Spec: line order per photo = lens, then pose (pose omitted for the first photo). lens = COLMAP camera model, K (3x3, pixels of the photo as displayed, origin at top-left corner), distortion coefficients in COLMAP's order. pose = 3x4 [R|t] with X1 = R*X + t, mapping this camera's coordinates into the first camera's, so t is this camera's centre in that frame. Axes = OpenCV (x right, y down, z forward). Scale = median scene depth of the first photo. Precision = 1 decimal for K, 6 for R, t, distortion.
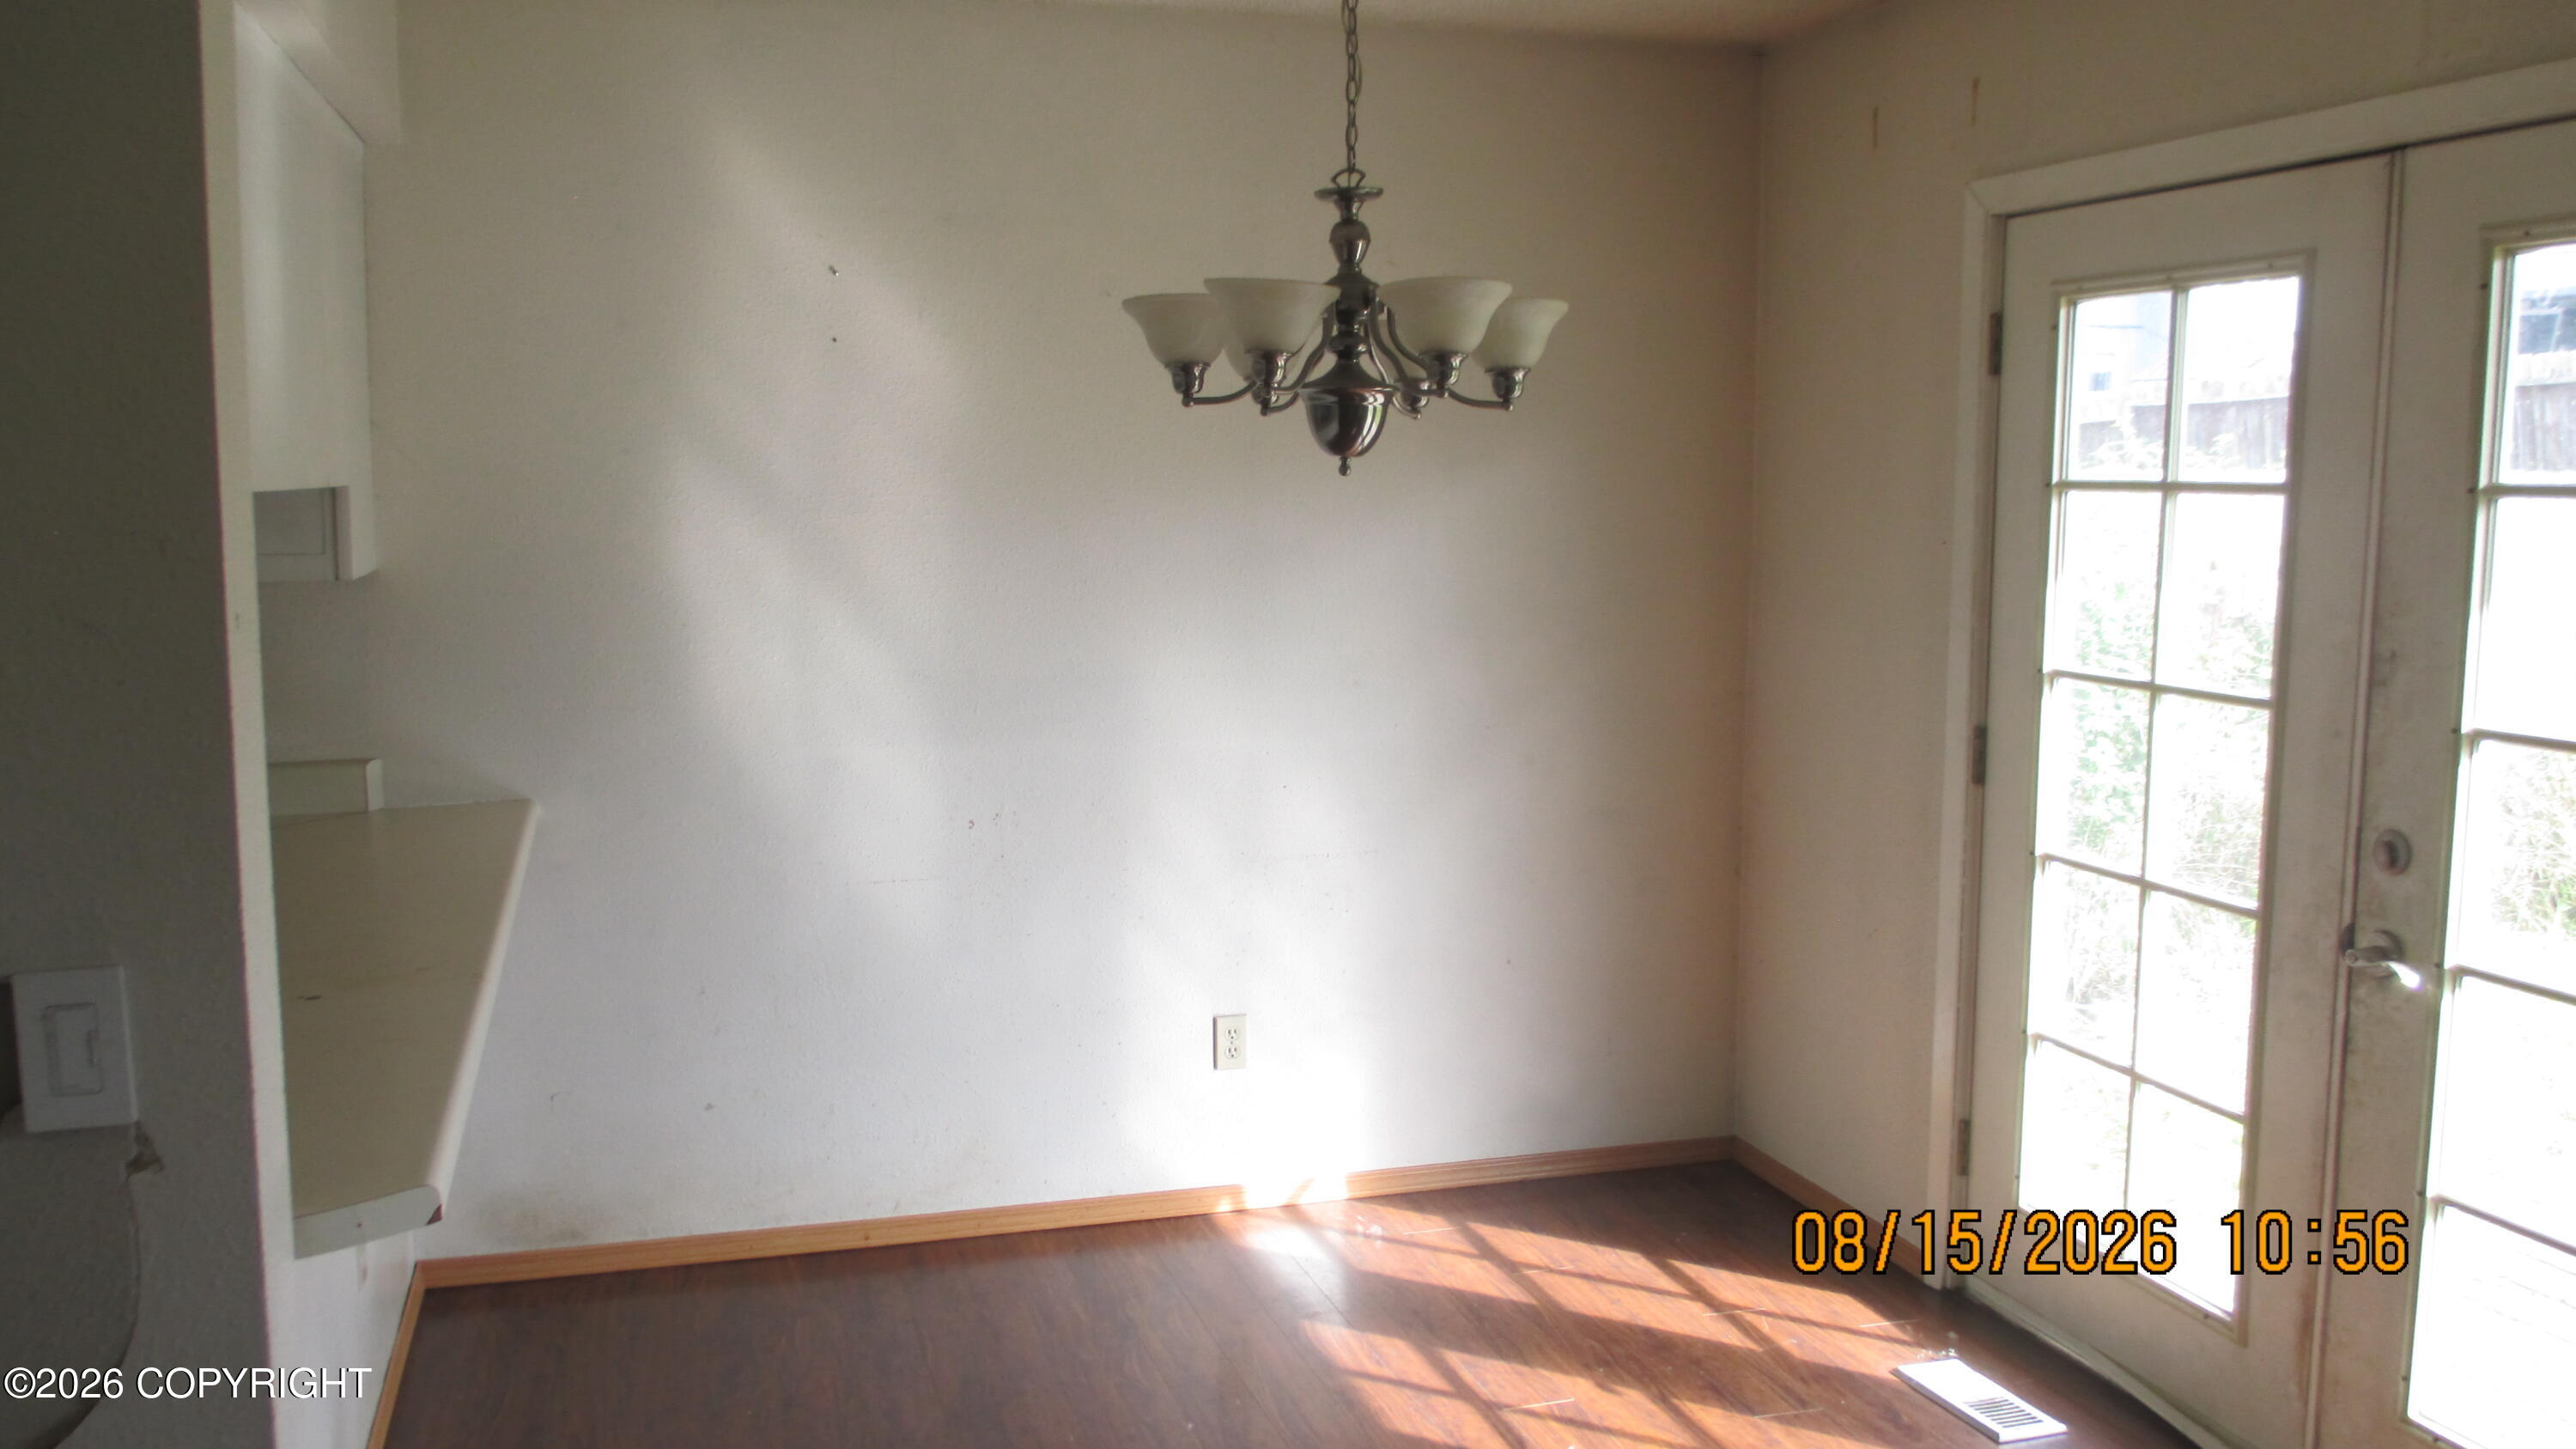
lens RADIAL K [[2199.9, 0, 1288.0], [0, 2199.9, 724.5], [0, 0, 1]] dist [0.009732, 0.005929]
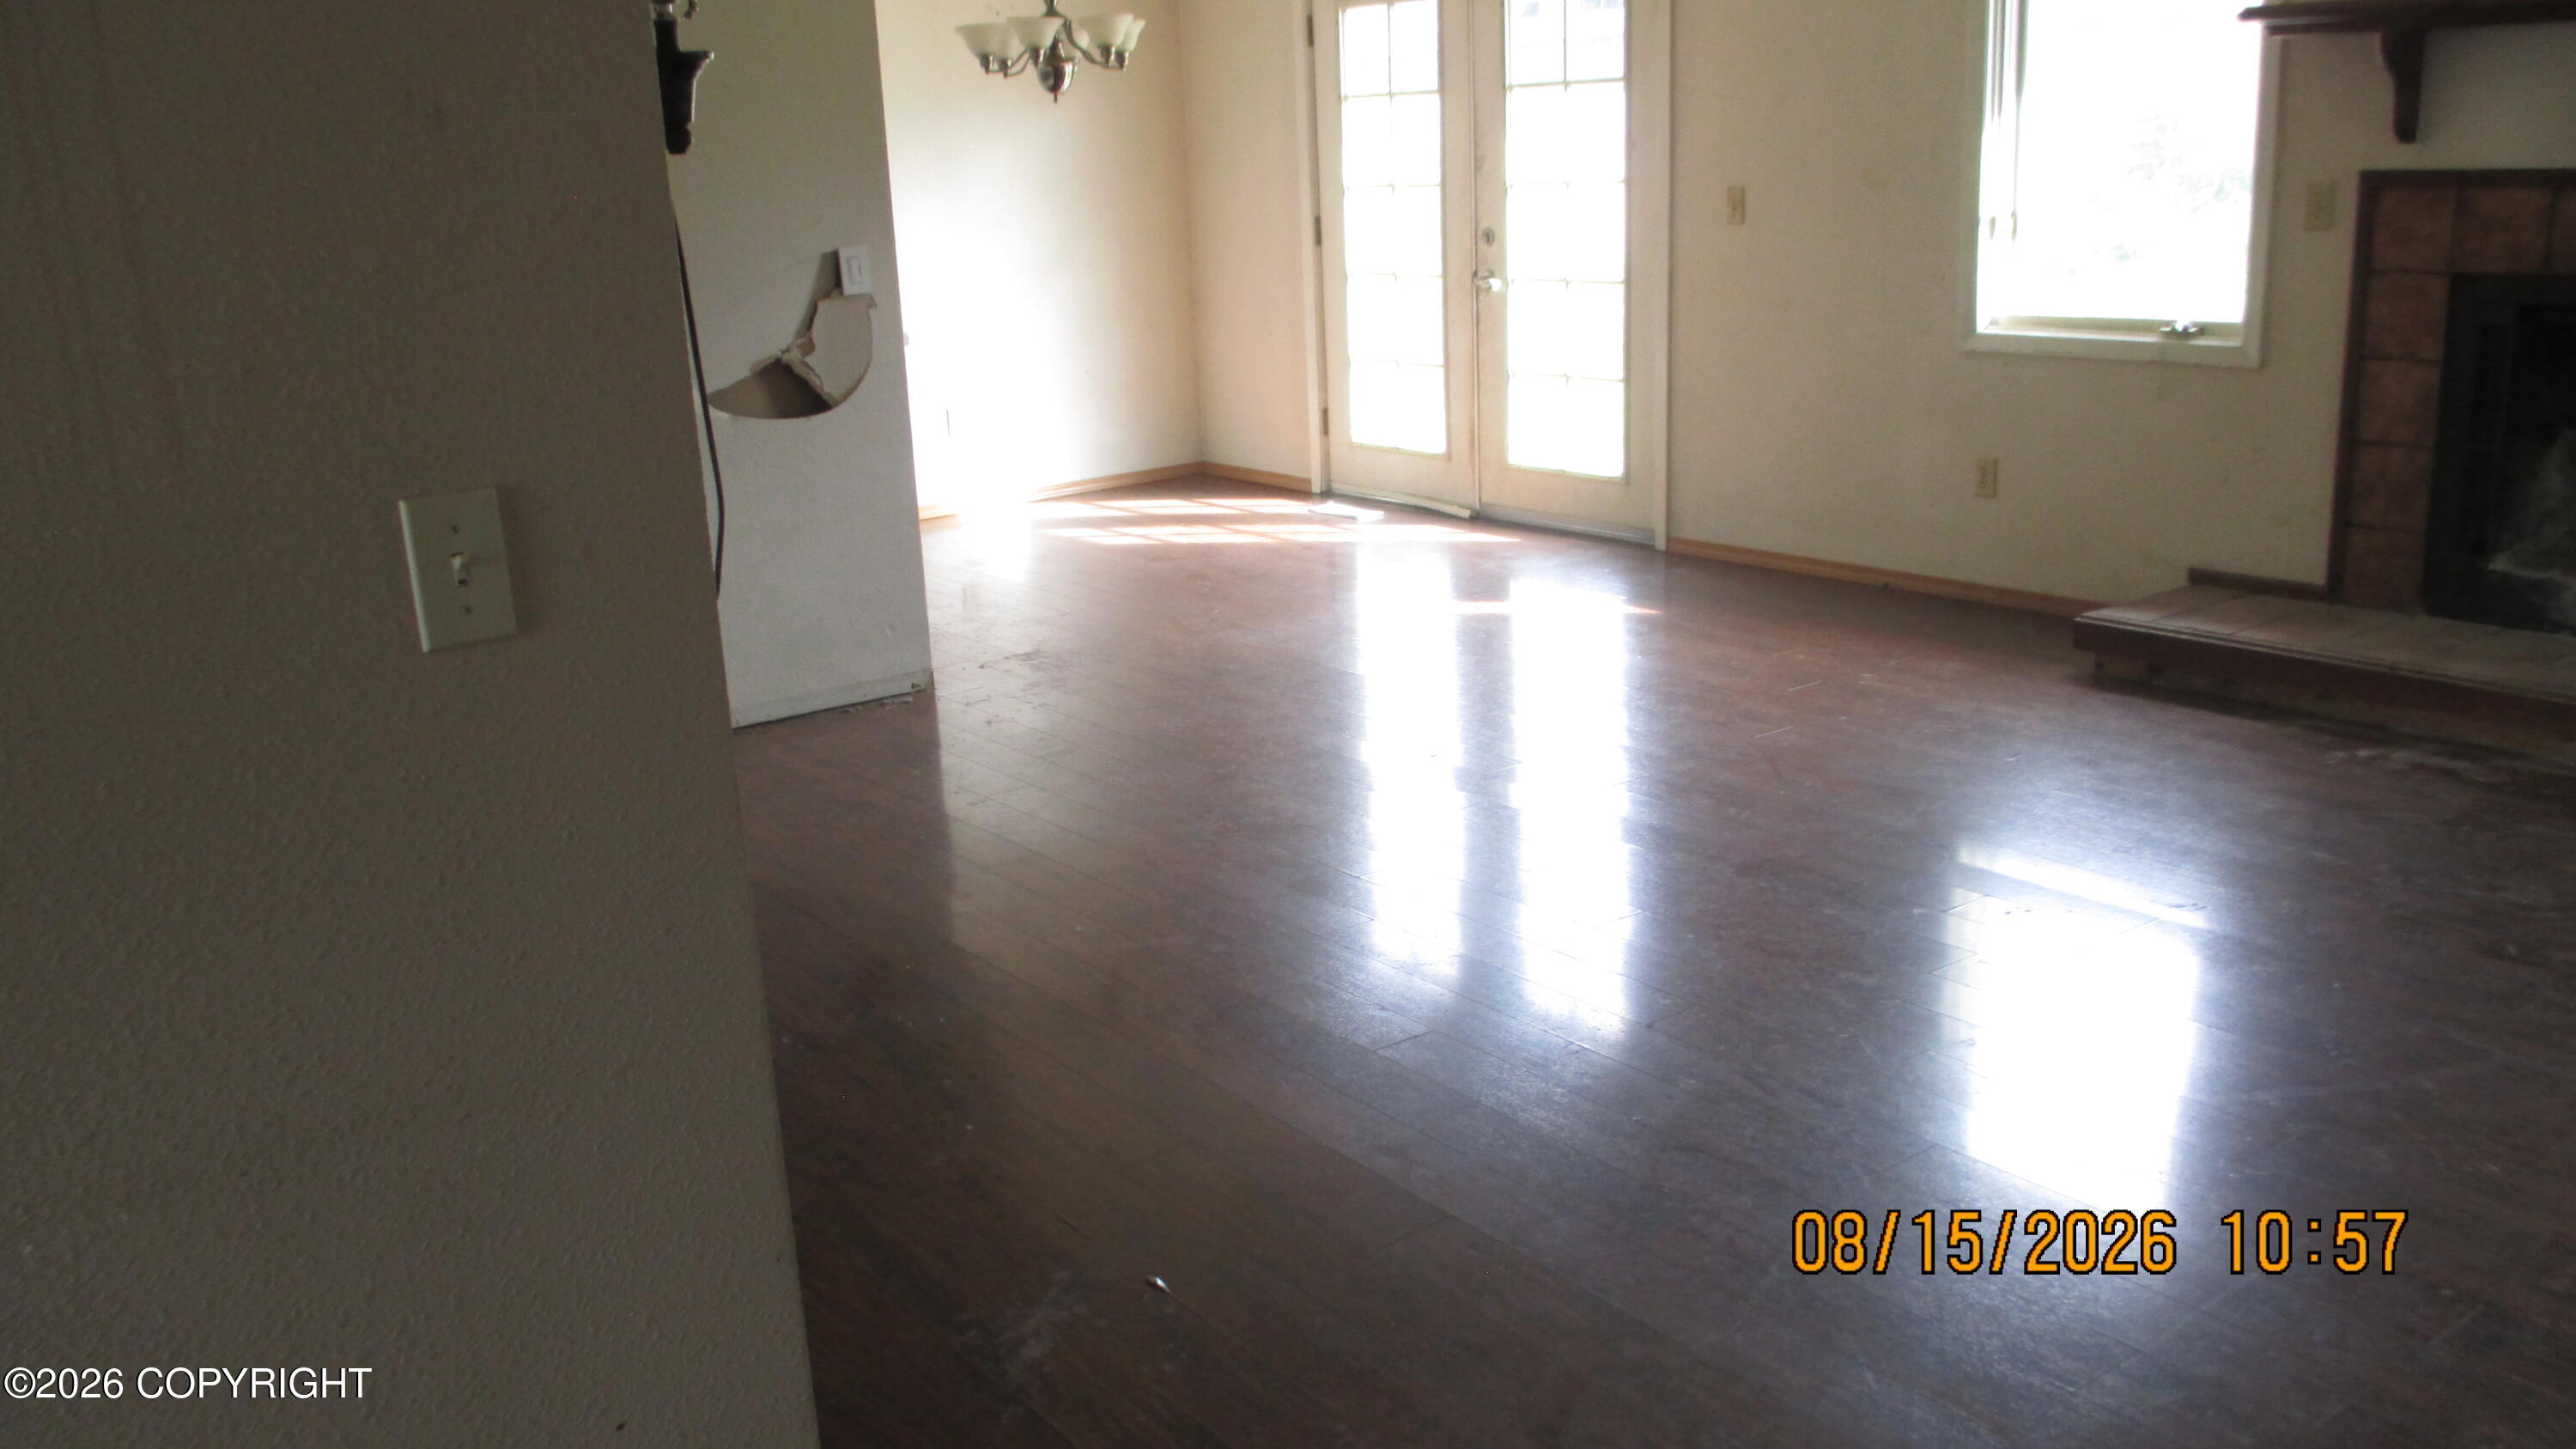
lens RADIAL K [[2158.5, 0, 1288.0], [0, 2158.5, 724.5], [0, 0, 1]] dist [-0.053447, -0.001000]
pose [[0.939769, -0.134464, 0.314252, -0.534633], [0.087296, 0.983301, 0.159681, 0.185168], [-0.330475, -0.122630, 0.935814, -1.232924]]
